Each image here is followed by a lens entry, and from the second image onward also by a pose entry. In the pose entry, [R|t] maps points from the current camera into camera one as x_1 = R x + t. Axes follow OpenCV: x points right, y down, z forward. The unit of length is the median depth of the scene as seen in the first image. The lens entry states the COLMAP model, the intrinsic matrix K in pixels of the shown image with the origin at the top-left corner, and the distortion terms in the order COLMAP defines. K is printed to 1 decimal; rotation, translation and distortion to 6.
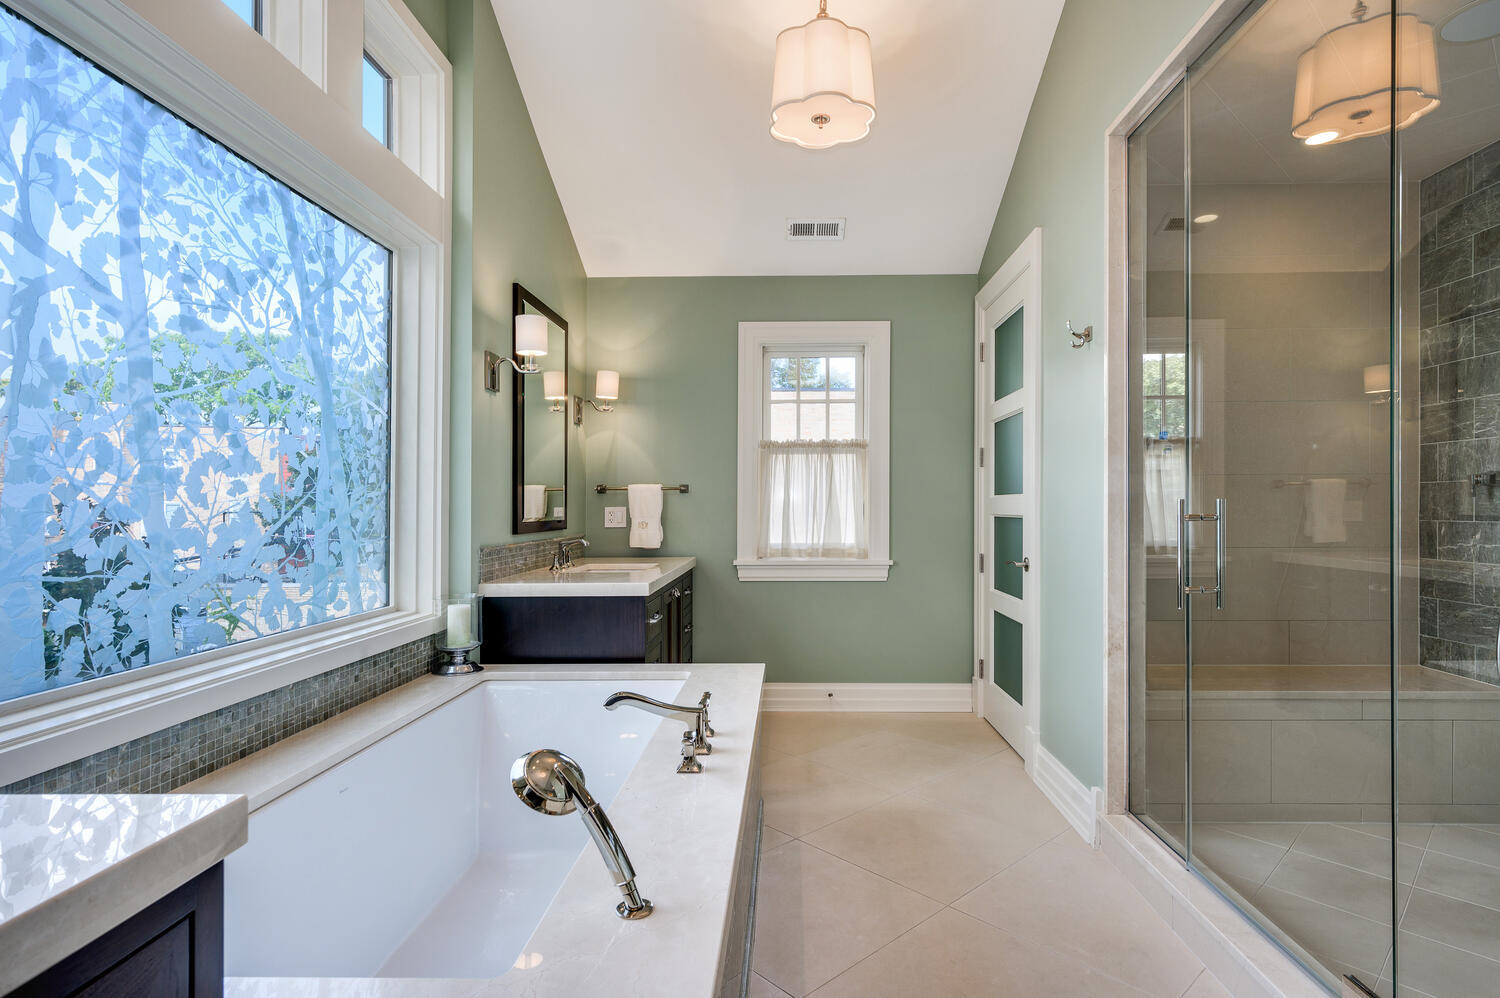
lens RADIAL K [[717.2, 0, 756.1], [0, 717.2, 504.5], [0, 0, 1]] dist [0.002088, 0.000358]
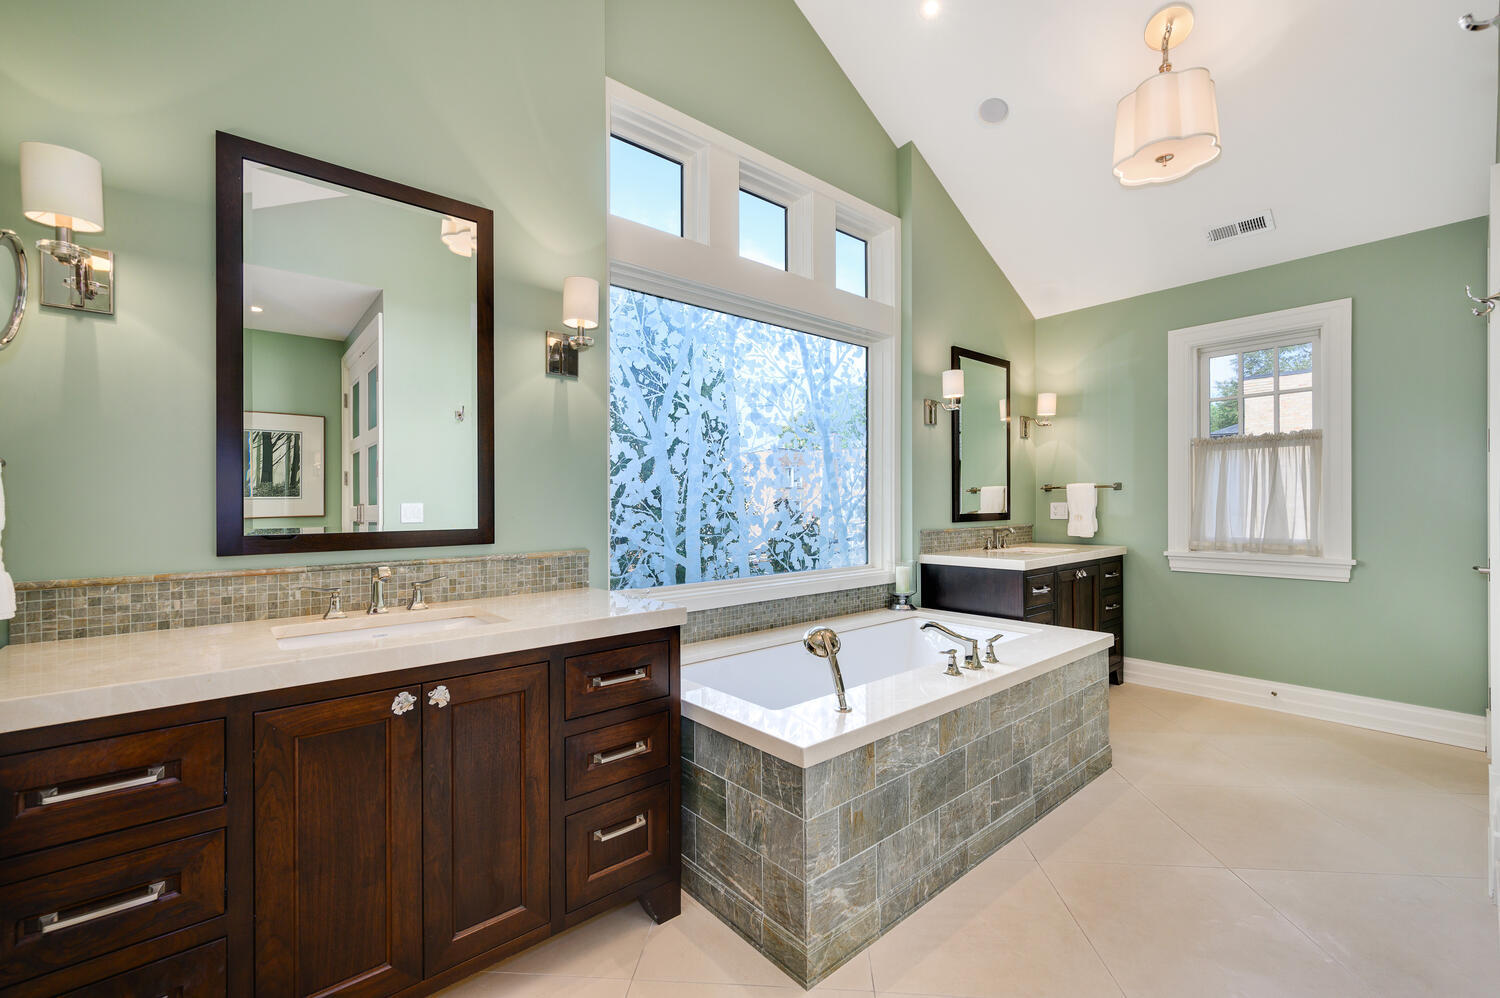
lens RADIAL K [[596.1, 0, 752.4], [0, 596.1, 500.3], [0, 0, 1]] dist [0.000676, 0.000276]
pose [[0.661292, -0.006509, -0.750101, 0.341318], [0.008135, 0.999966, -0.001505, -0.004360], [0.750085, -0.005106, 0.661322, -0.099864]]
